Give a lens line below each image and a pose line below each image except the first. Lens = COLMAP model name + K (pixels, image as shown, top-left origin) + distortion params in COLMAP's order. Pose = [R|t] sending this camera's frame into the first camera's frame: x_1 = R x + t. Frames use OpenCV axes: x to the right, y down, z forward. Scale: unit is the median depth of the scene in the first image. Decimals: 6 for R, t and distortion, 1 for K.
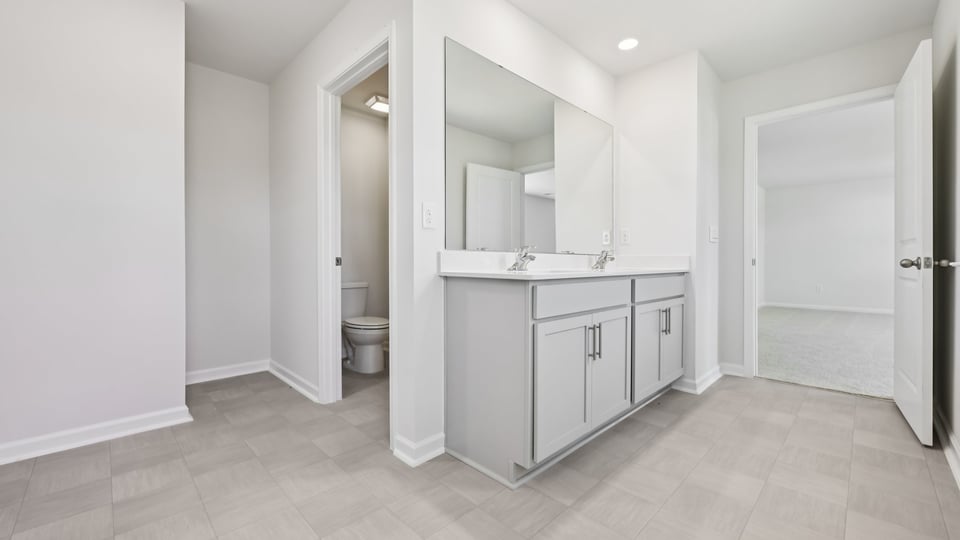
lens RADIAL K [[380.9, 0, 481.0], [0, 380.9, 262.8], [0, 0, 1]] dist [0.000676, 0.000298]
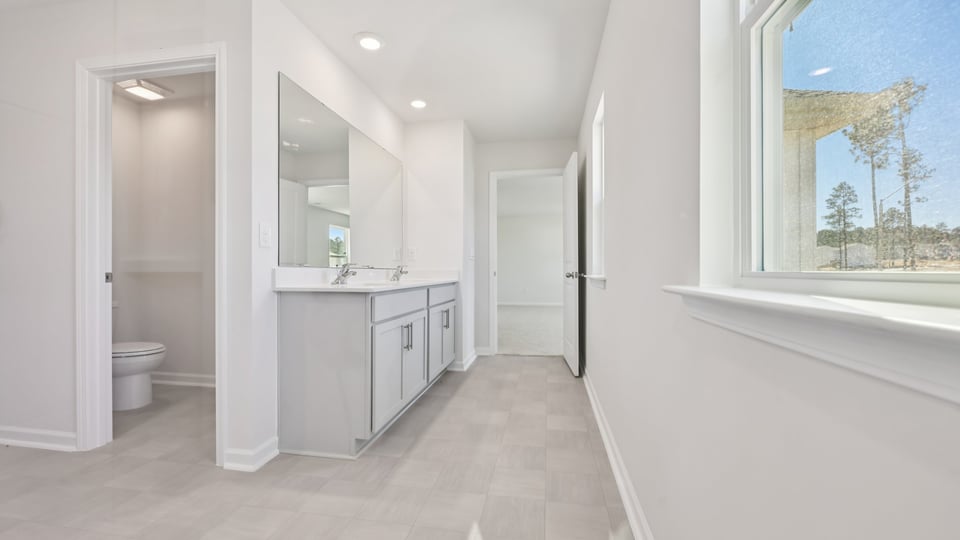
lens RADIAL K [[380.9, 0, 482.0], [0, 380.9, 269.6], [0, 0, 1]] dist [0.000676, 0.000298]
pose [[0.814386, -0.000139, 0.580324, -0.232621], [0.003744, 0.999980, -0.005015, -0.017081], [-0.580312, 0.006257, 0.814370, -0.203514]]
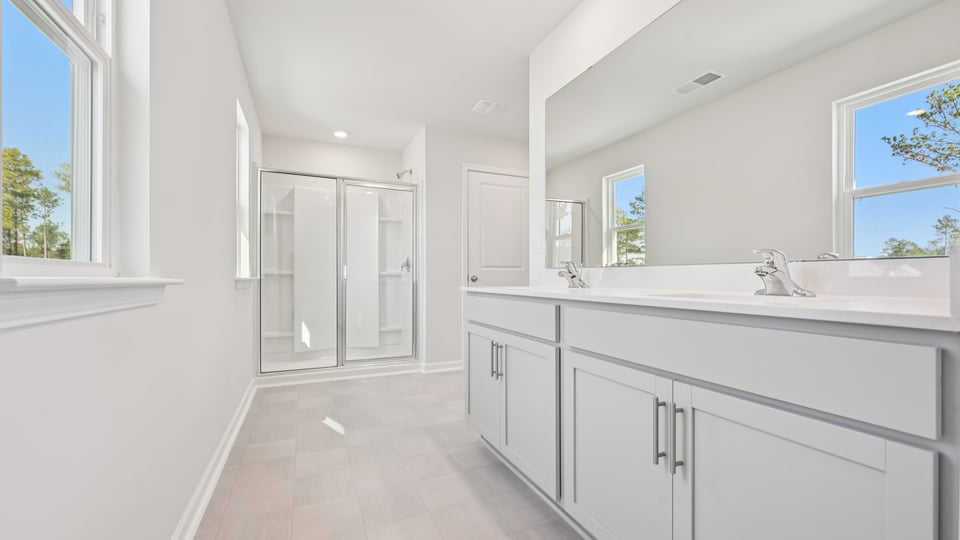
lens RADIAL K [[380.9, 0, 472.6], [0, 380.9, 286.9], [0, 0, 1]] dist [0.000676, 0.000298]
pose [[-0.356984, 0.014488, -0.933998, 1.098185], [-0.013608, 0.999693, 0.020708, 0.000944], [0.934012, 0.020102, -0.356677, 1.150699]]
